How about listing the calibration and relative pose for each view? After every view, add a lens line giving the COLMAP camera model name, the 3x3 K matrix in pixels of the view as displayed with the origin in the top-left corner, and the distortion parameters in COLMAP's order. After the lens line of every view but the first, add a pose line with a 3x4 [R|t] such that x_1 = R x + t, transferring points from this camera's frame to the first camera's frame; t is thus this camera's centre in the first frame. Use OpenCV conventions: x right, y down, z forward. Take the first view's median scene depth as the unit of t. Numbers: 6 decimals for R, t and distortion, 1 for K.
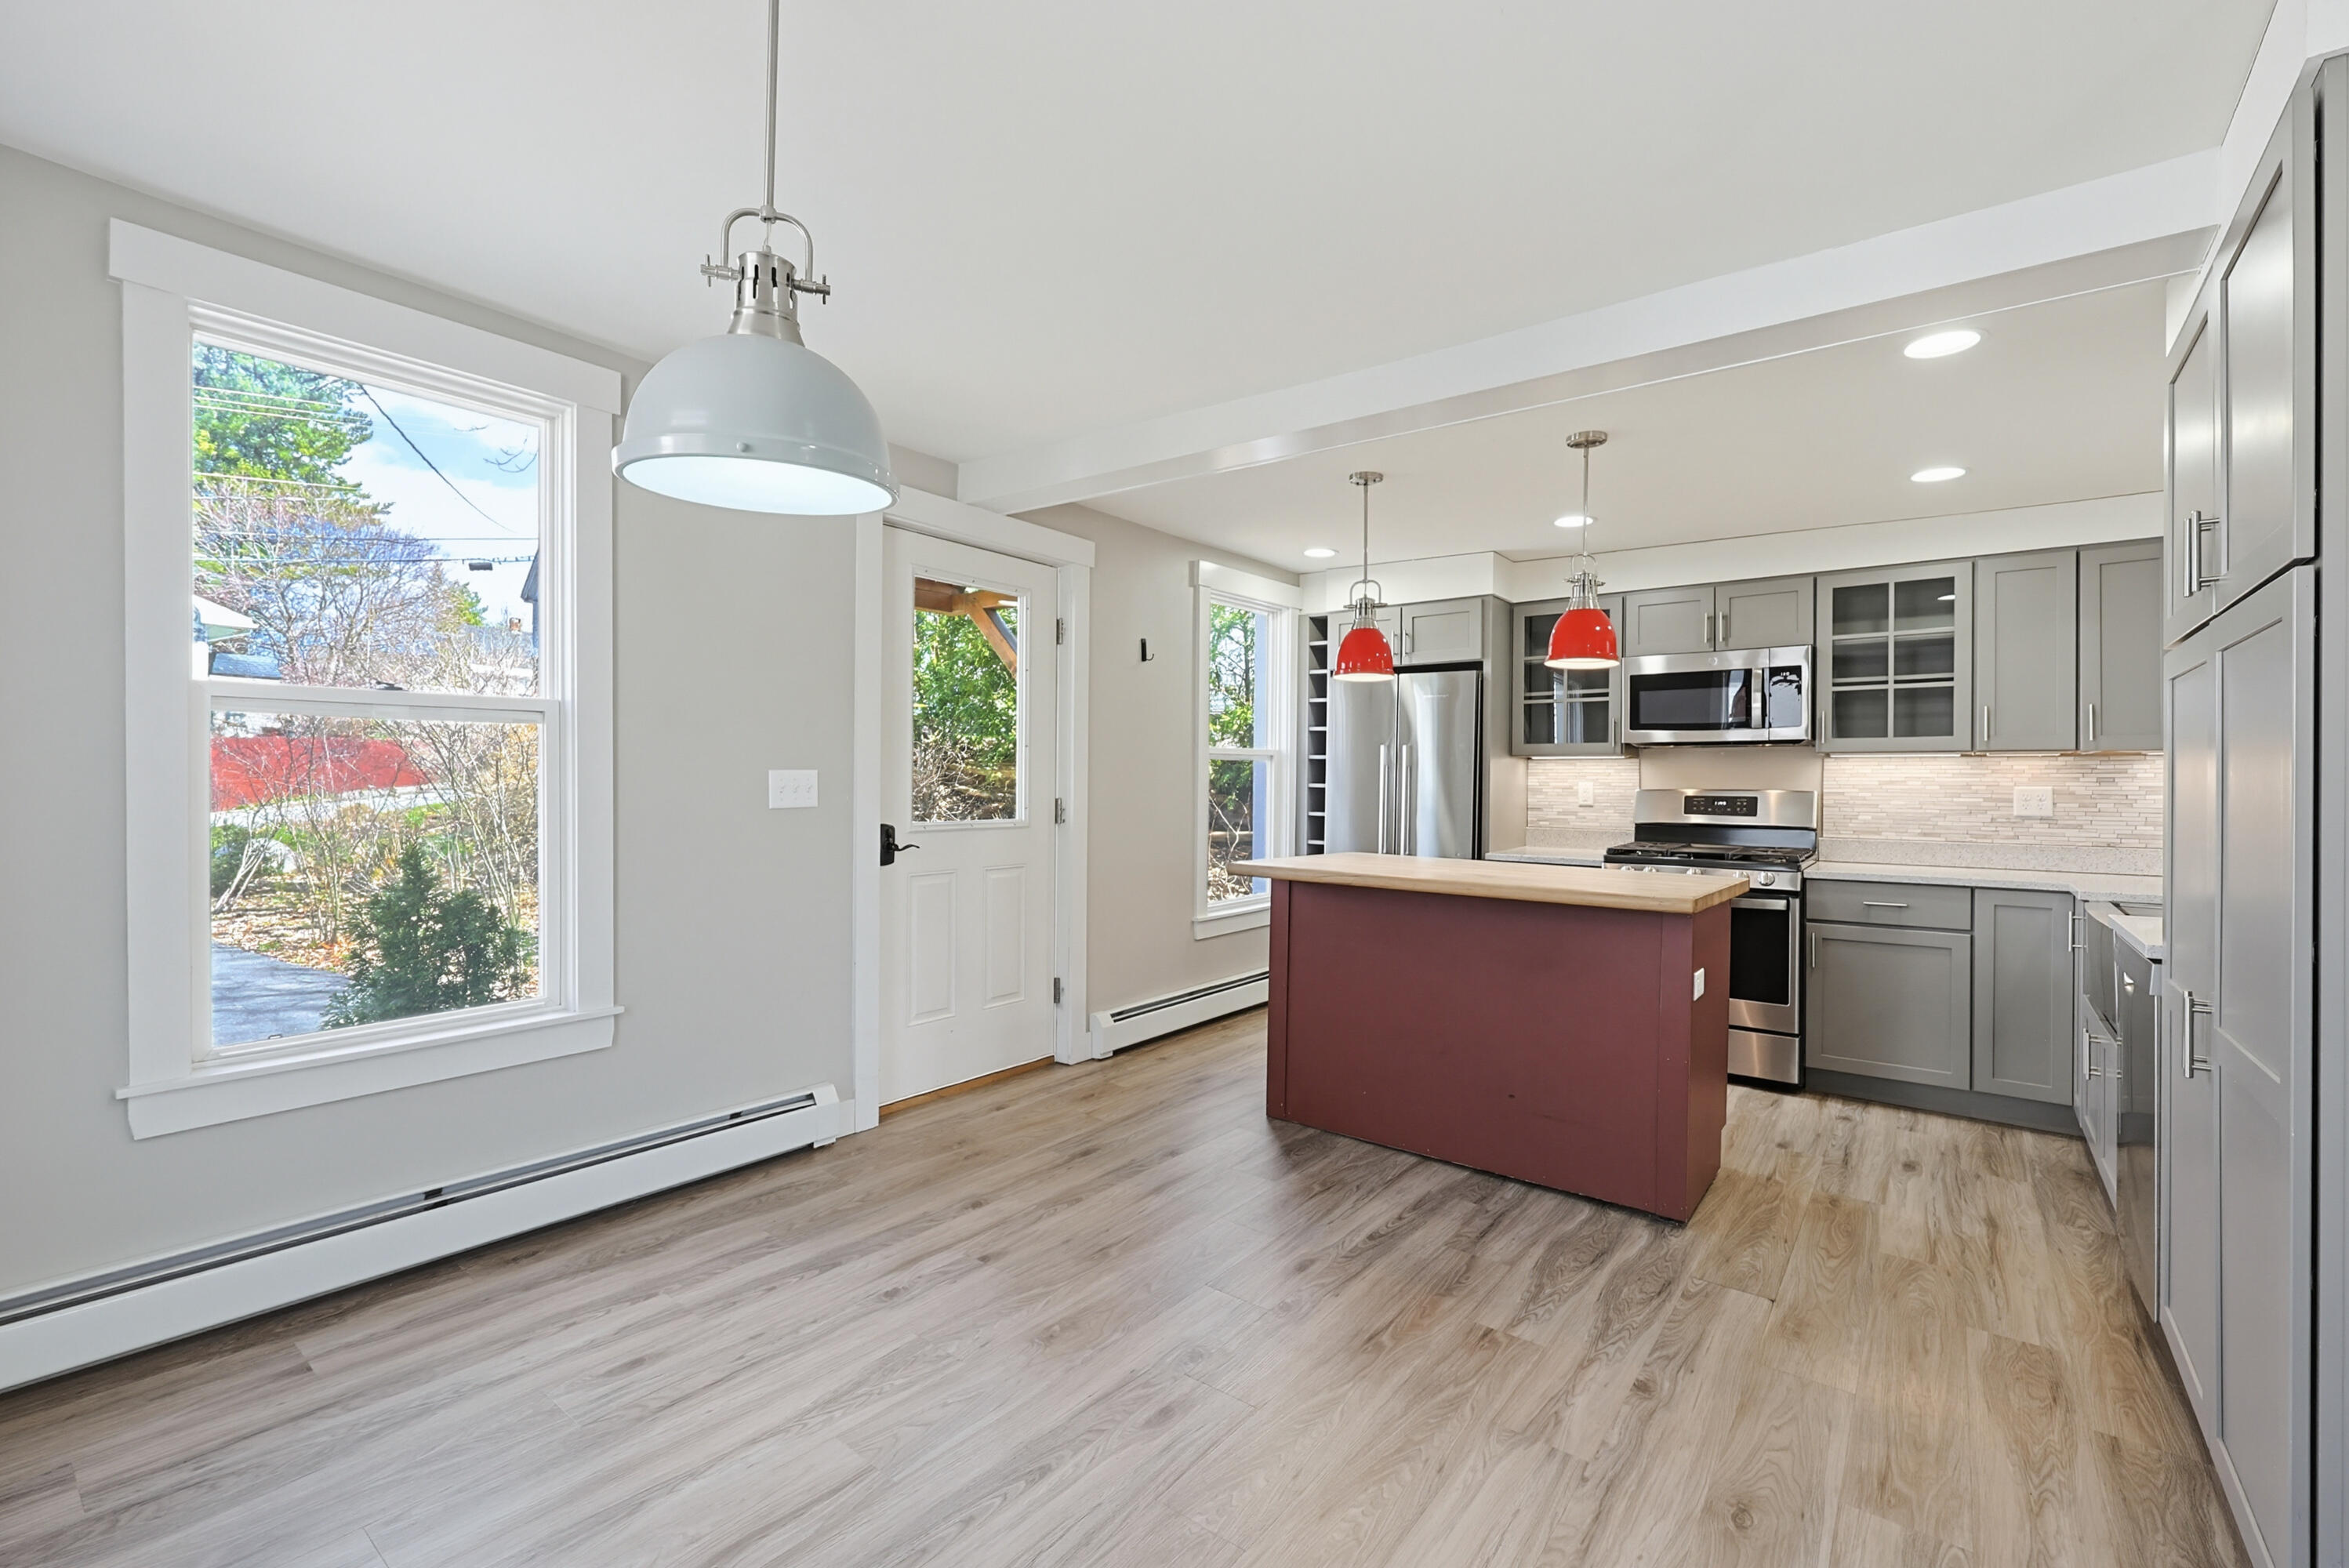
lens RADIAL K [[1011.5, 0, 1174.5], [0, 1011.5, 784.0], [0, 0, 1]] dist [-0.000325, -0.000052]
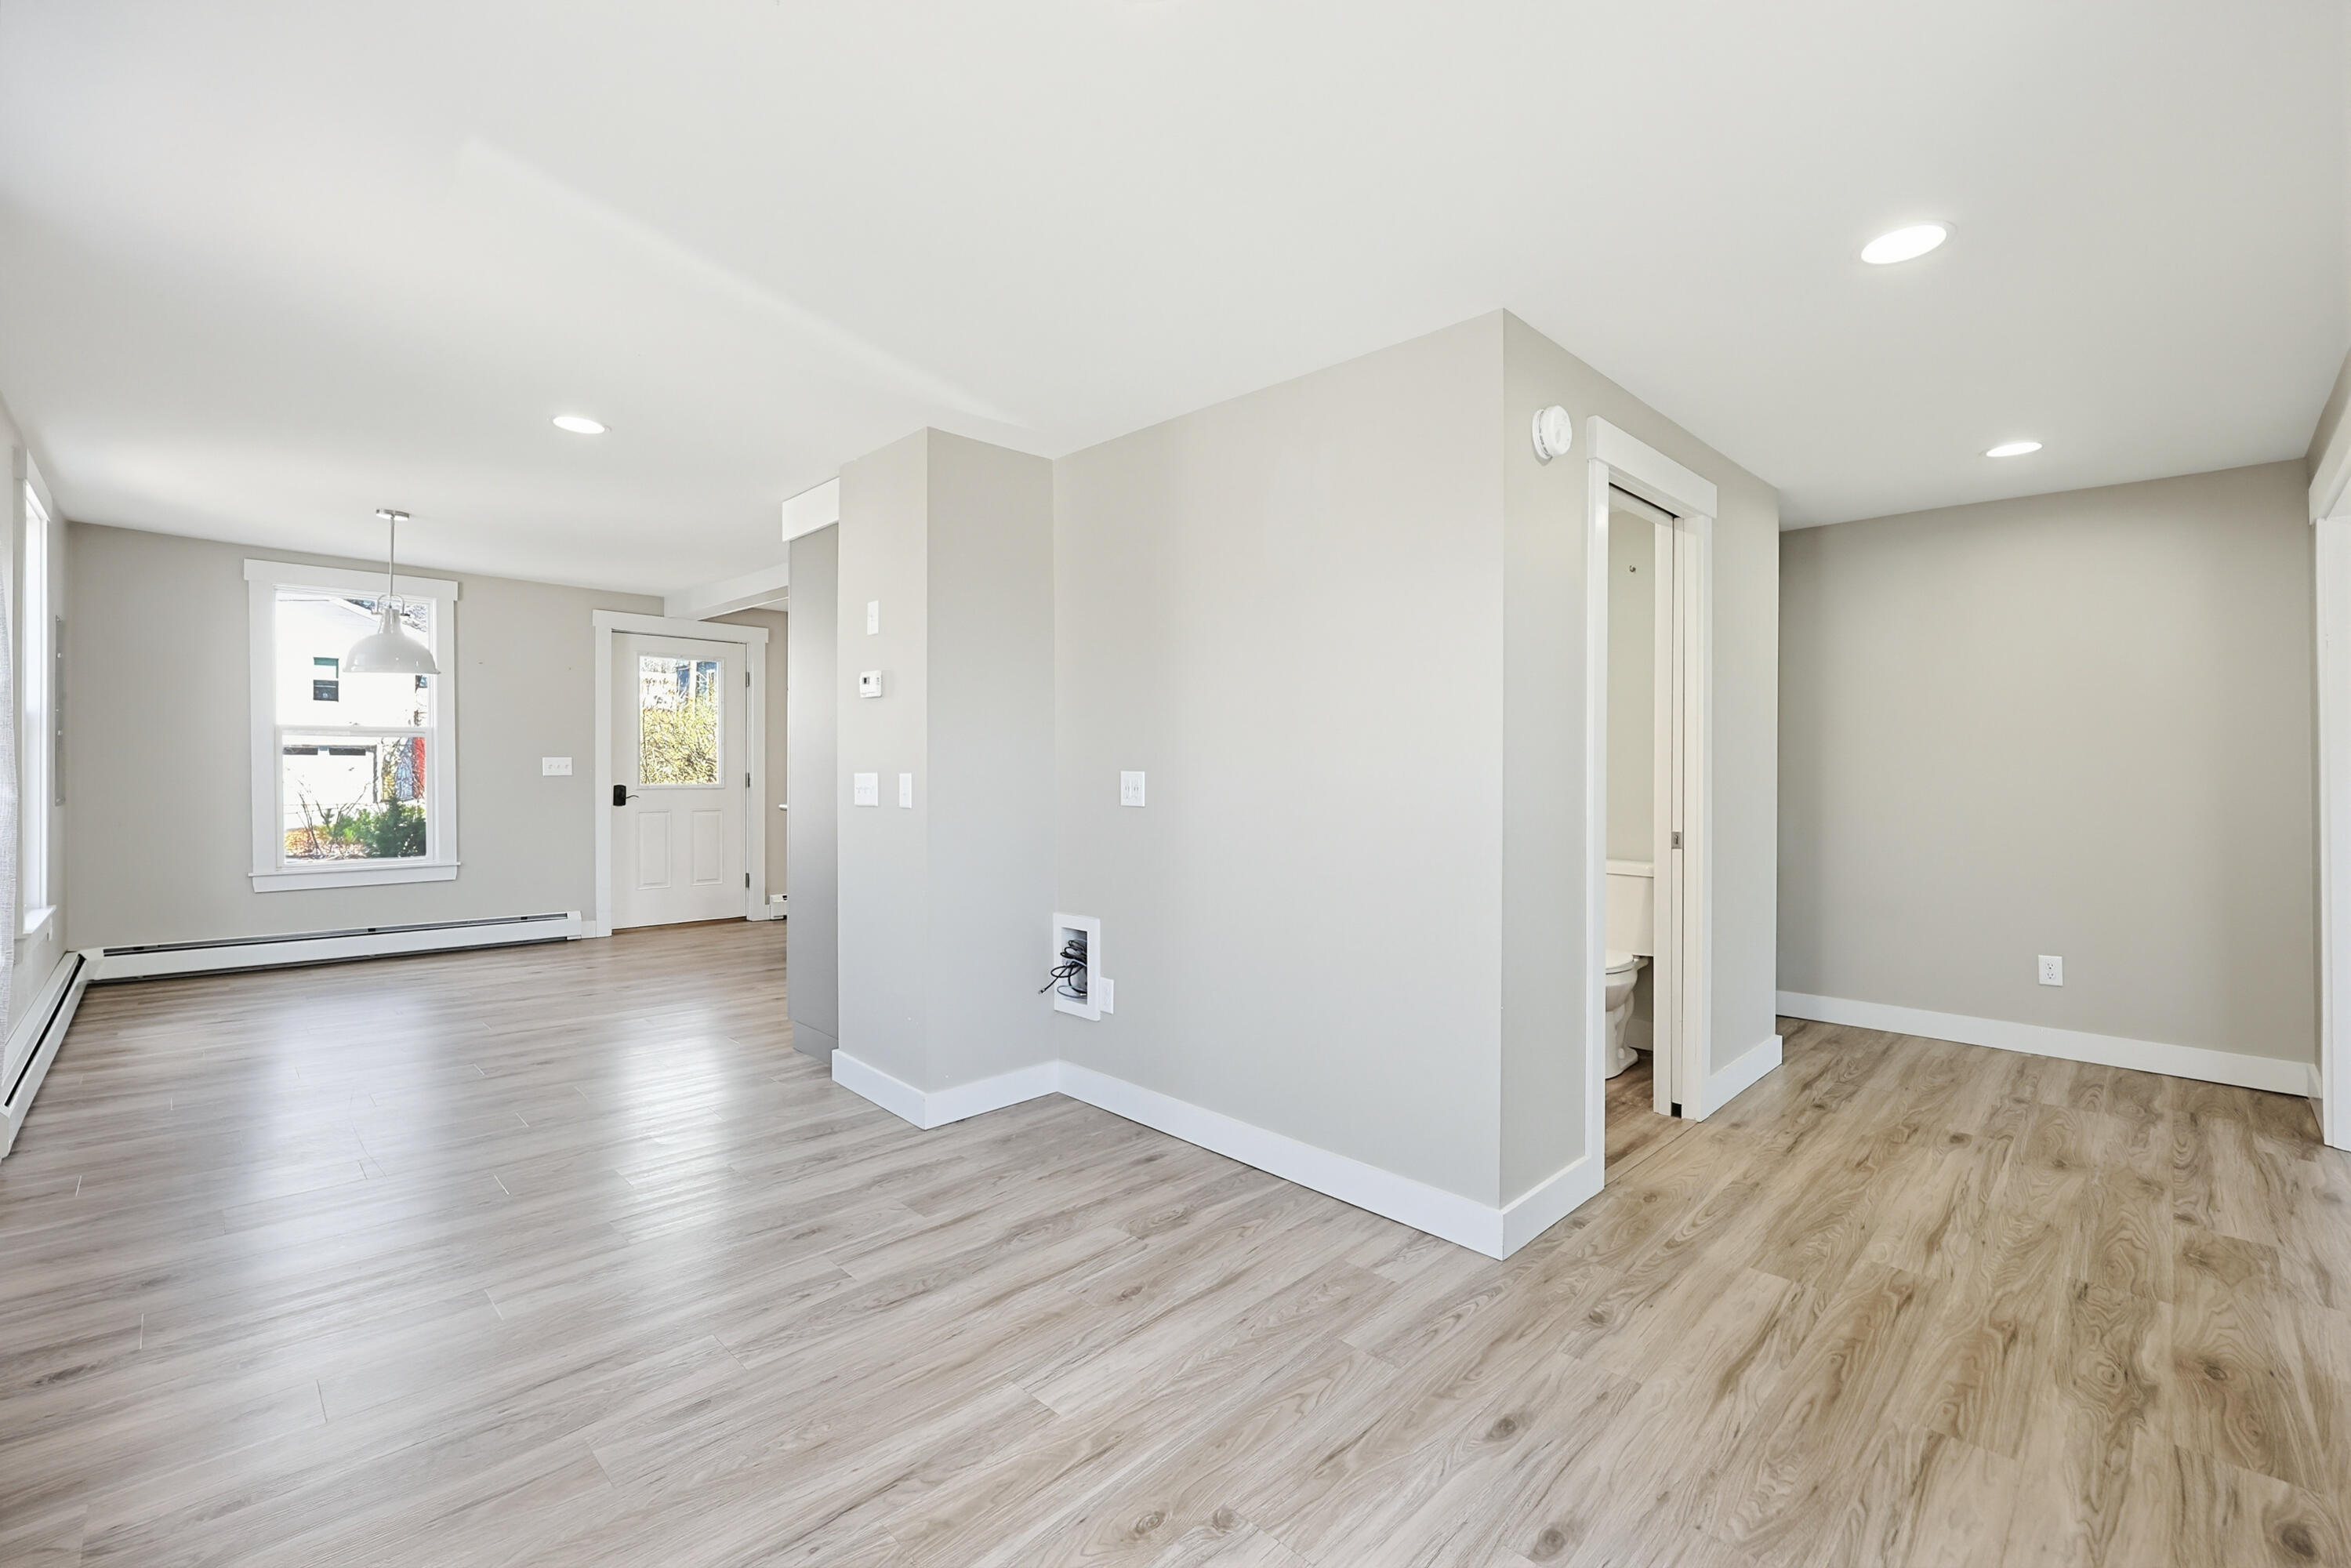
lens RADIAL K [[998.9, 0, 1178.4], [0, 998.9, 778.0], [0, 0, 1]] dist [-0.000848, -0.000218]
pose [[0.991166, -0.006953, -0.132446, 0.931628], [0.007351, 0.999970, 0.002514, 0.025810], [0.132425, -0.003466, 0.991187, -0.695008]]
